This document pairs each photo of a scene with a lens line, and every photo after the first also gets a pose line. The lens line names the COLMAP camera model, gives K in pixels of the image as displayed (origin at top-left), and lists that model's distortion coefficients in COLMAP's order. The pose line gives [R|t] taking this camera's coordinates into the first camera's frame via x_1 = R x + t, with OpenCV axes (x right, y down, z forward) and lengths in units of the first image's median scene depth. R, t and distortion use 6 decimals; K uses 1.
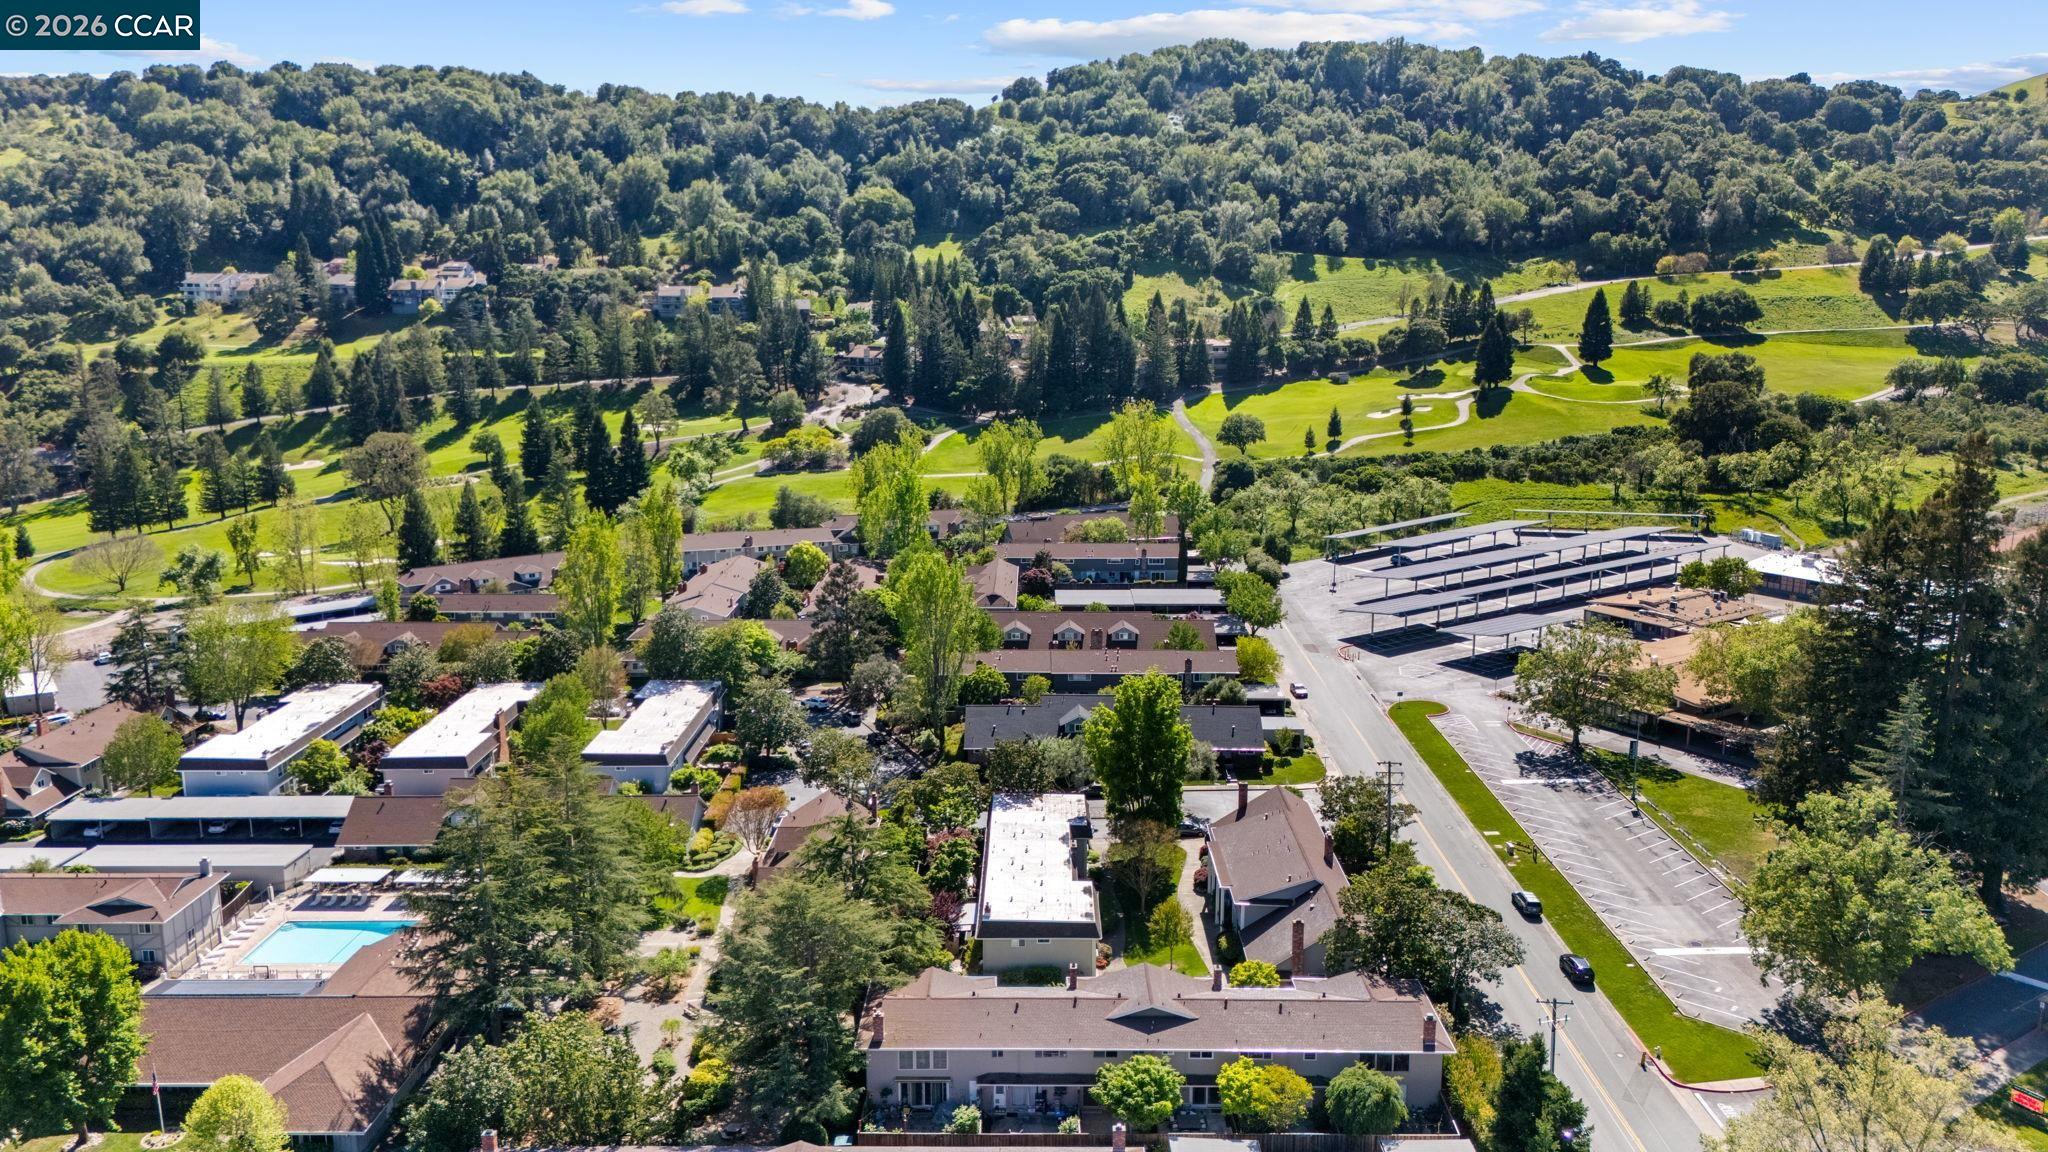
lens RADIAL K [[1507.8, 0, 1024.0], [0, 1507.8, 576.0], [0, 0, 1]] dist [0.069823, -0.060996]
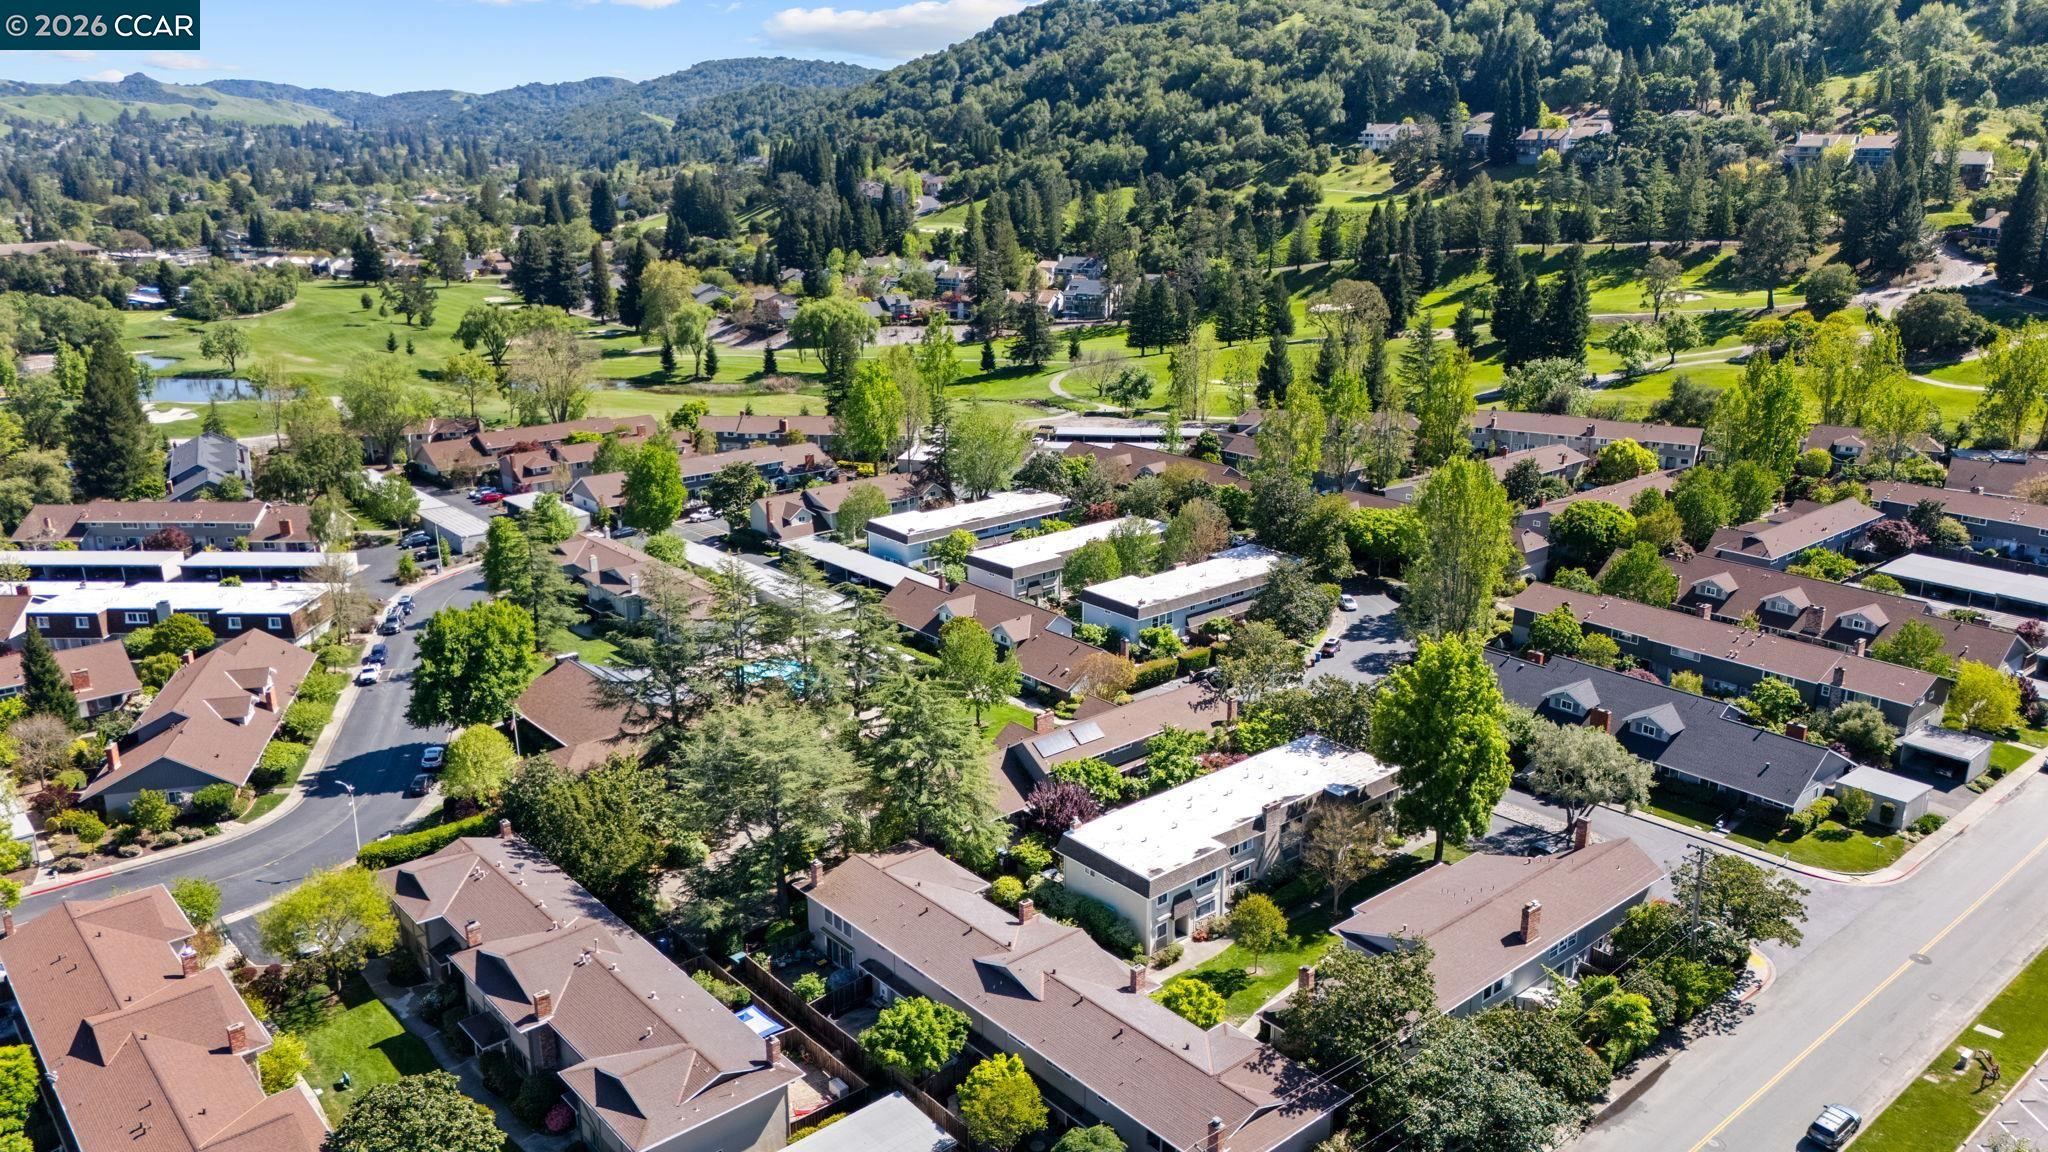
lens RADIAL K [[1507.8, 0, 1024.0], [0, 1507.8, 576.0], [0, 0, 1]] dist [0.069823, -0.060996]
pose [[0.659064, 0.219198, -0.719435, 0.152634], [-0.152036, 0.975666, 0.157990, -0.018162], [0.736560, 0.005255, 0.676352, 0.092537]]
